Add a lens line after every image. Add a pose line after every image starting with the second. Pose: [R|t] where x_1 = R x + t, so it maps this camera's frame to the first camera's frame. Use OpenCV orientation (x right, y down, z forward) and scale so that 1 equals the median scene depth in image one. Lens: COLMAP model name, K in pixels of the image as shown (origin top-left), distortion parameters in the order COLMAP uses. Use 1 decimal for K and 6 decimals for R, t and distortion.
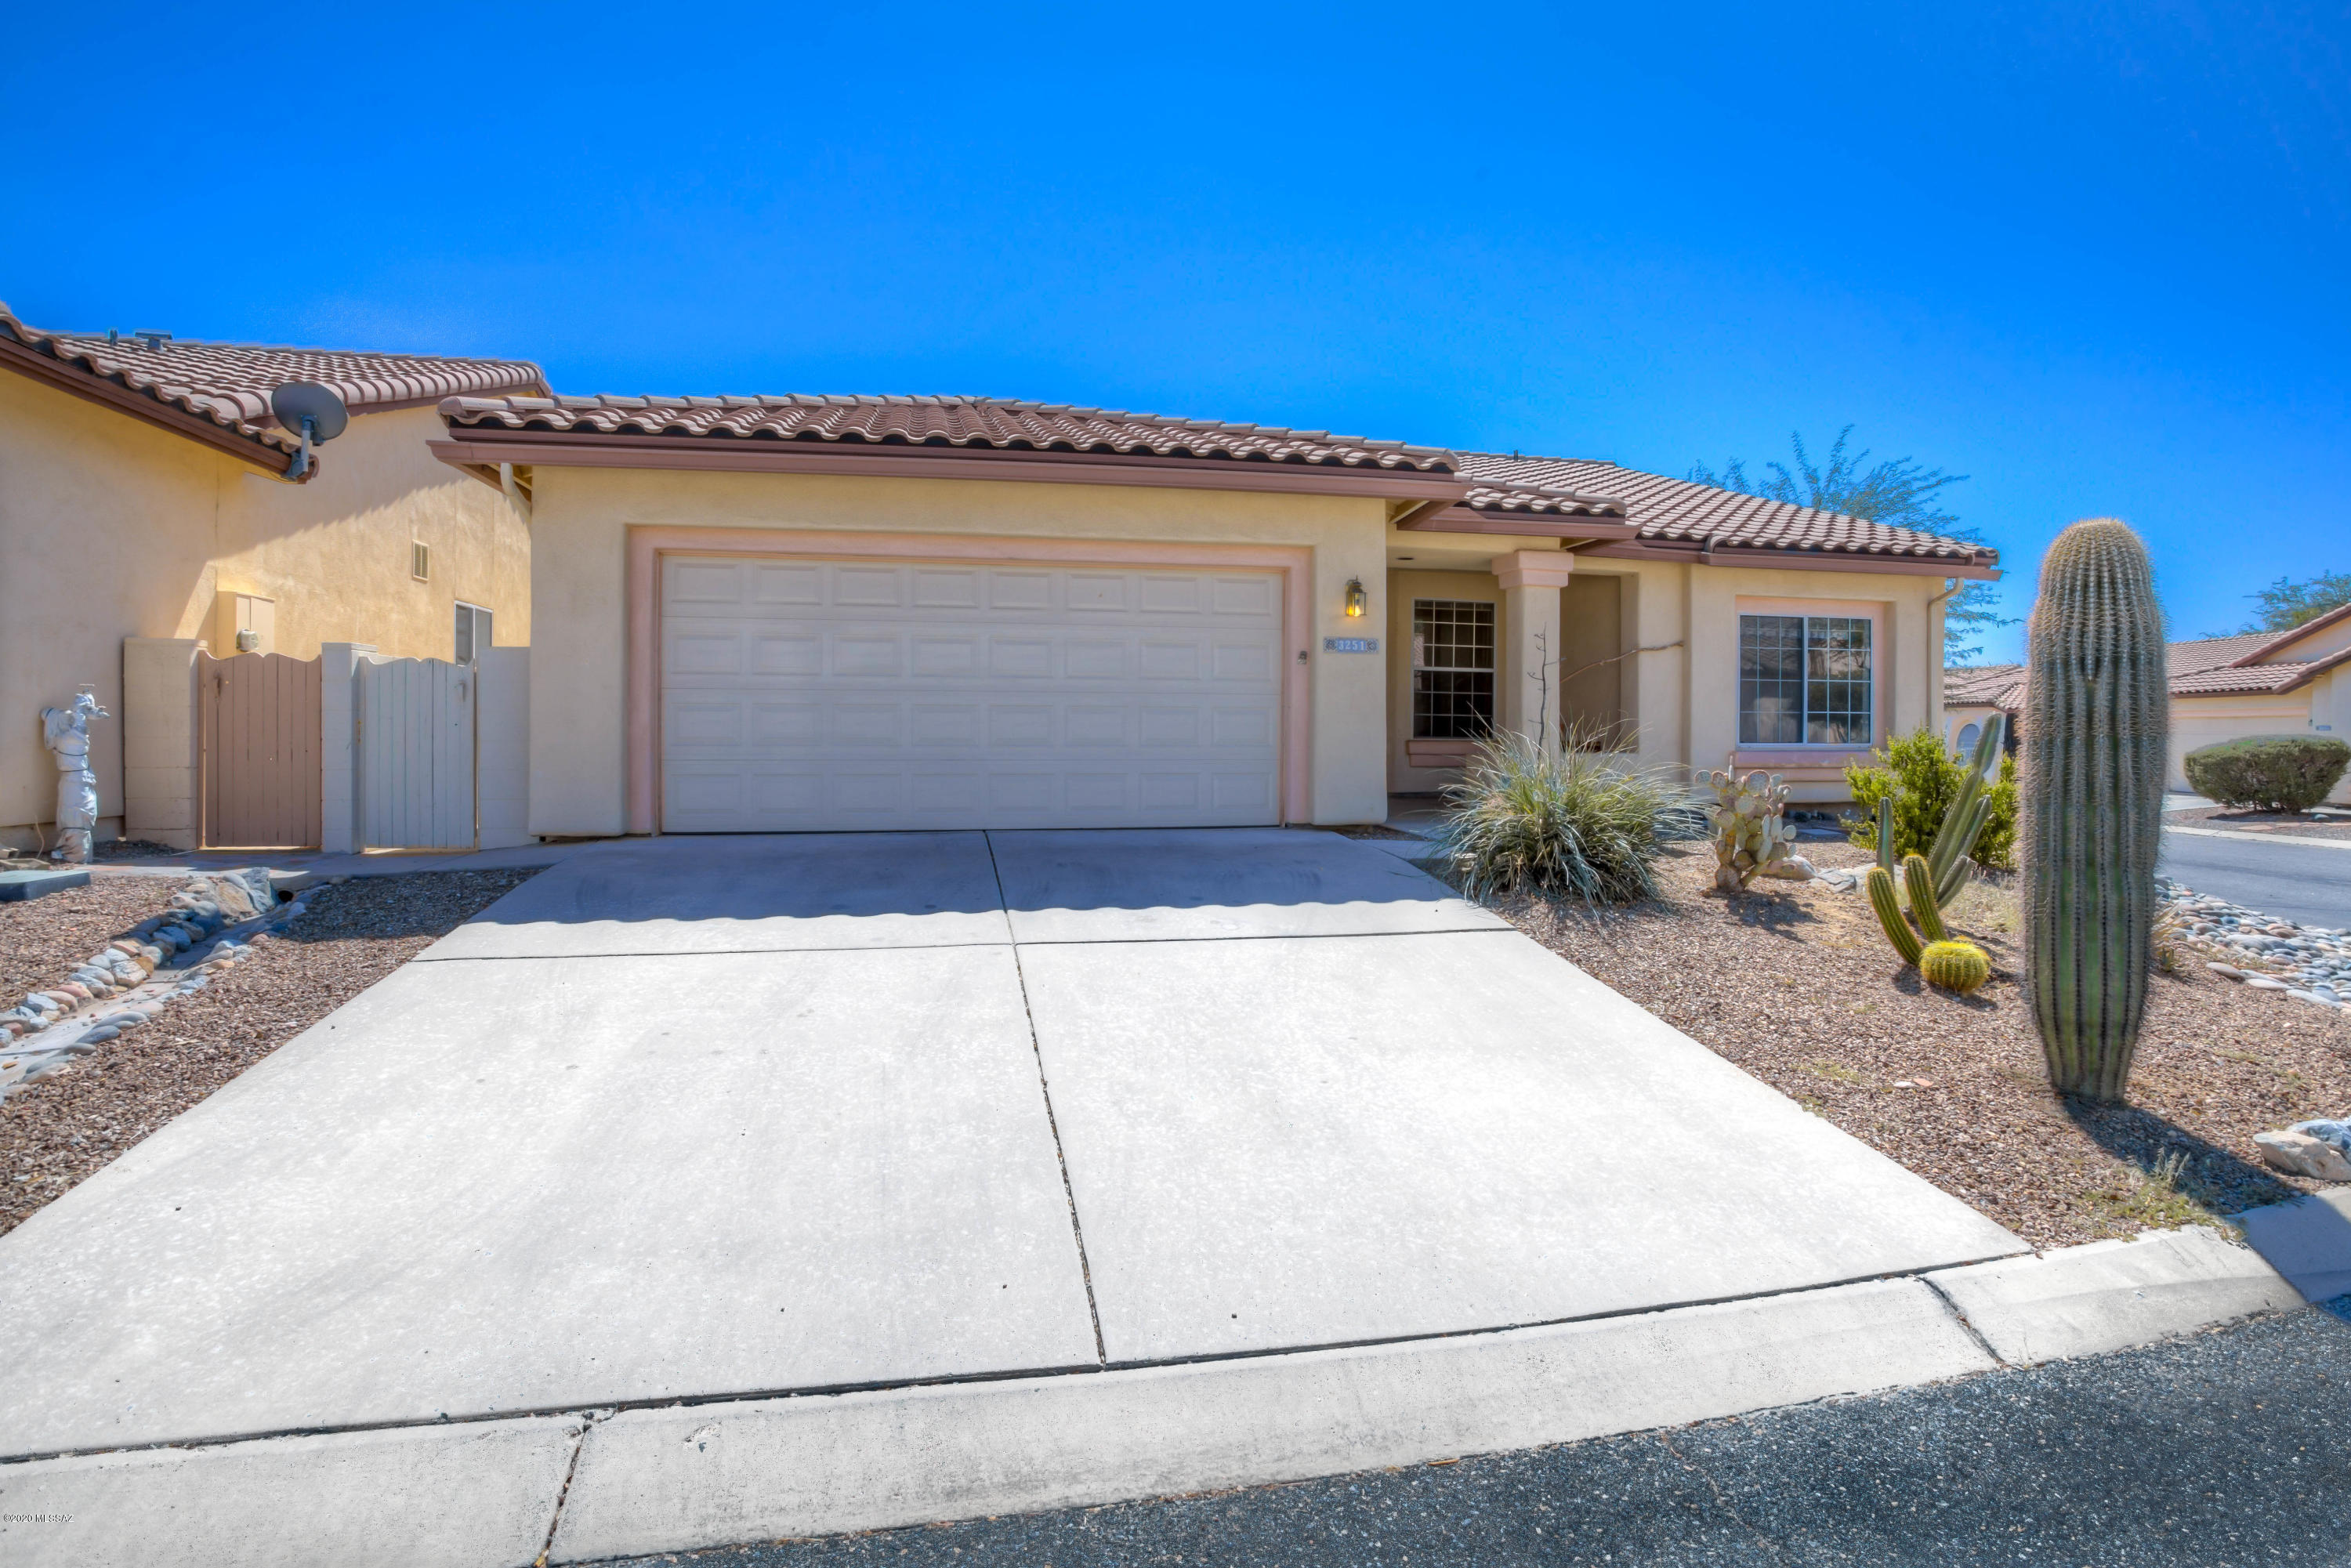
lens RADIAL K [[1166.5, 0, 1188.7], [0, 1166.5, 751.7], [0, 0, 1]] dist [-0.082557, 0.040713]
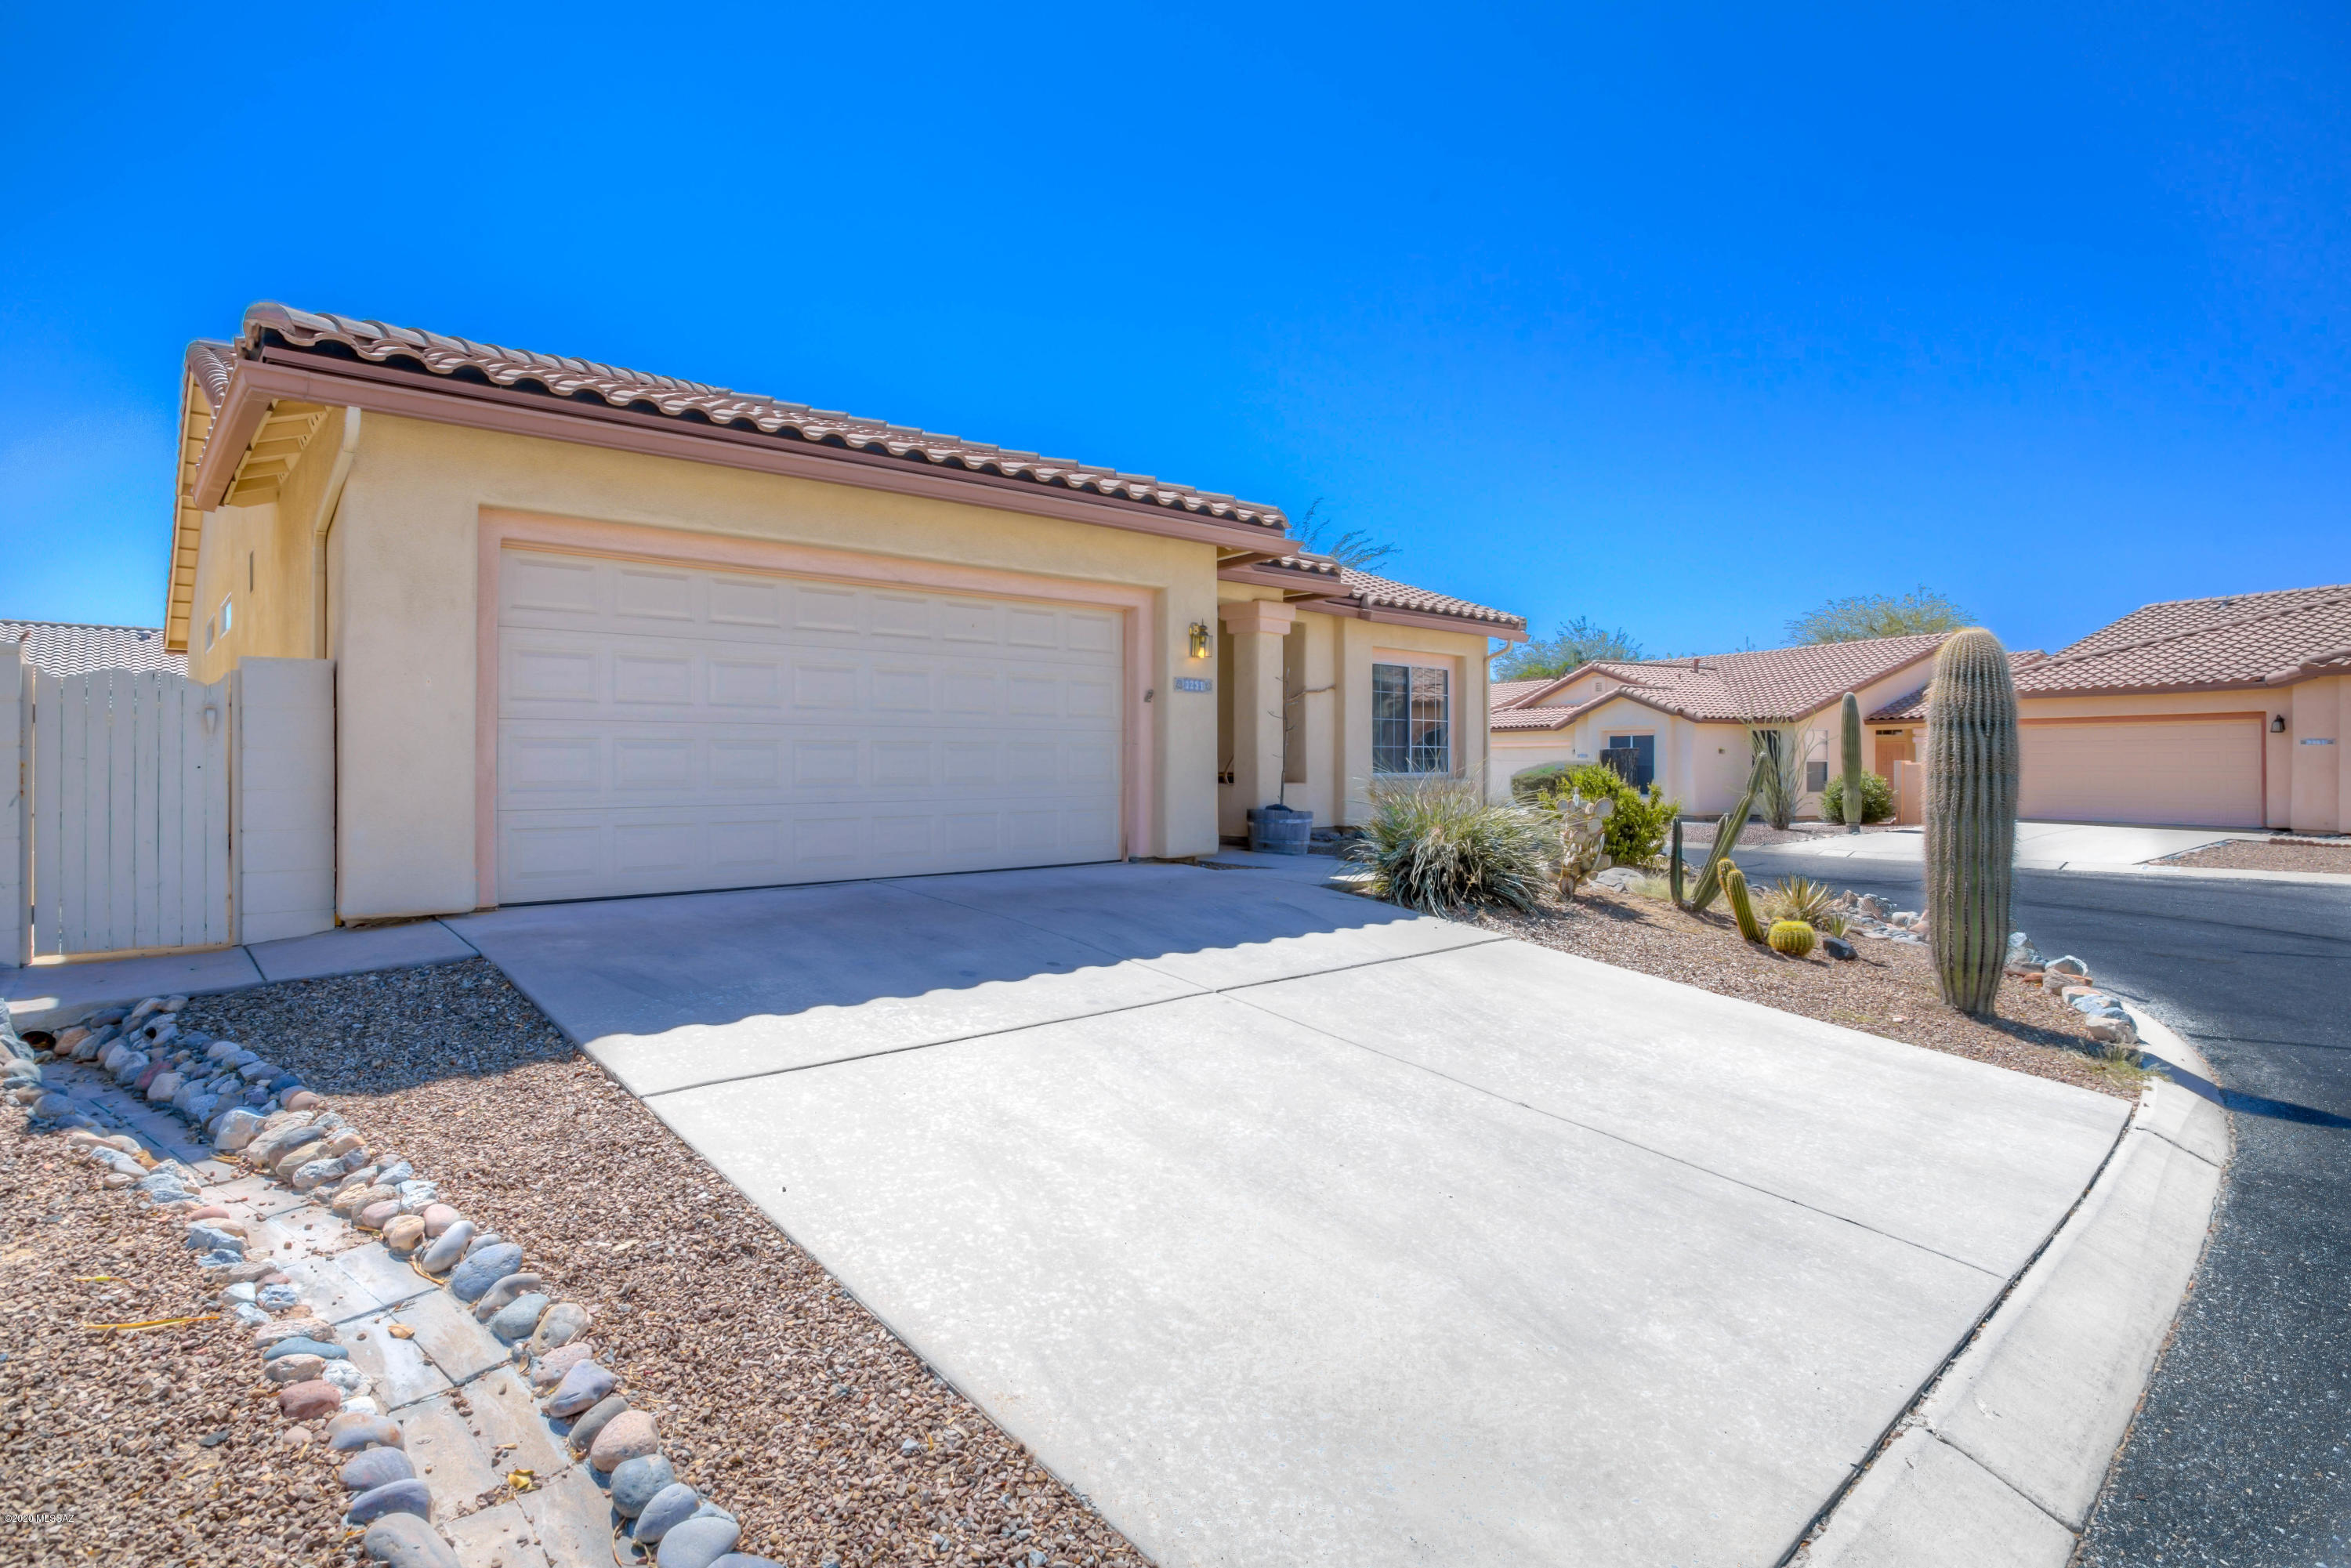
lens RADIAL K [[1166.5, 0, 1188.7], [0, 1166.5, 751.7], [0, 0, 1]] dist [-0.082557, 0.040713]
pose [[0.870659, 0.000682, 0.491886, -0.385658], [0.010920, 0.999726, -0.020715, -0.009987], [-0.491765, 0.023407, 0.870413, 0.089488]]
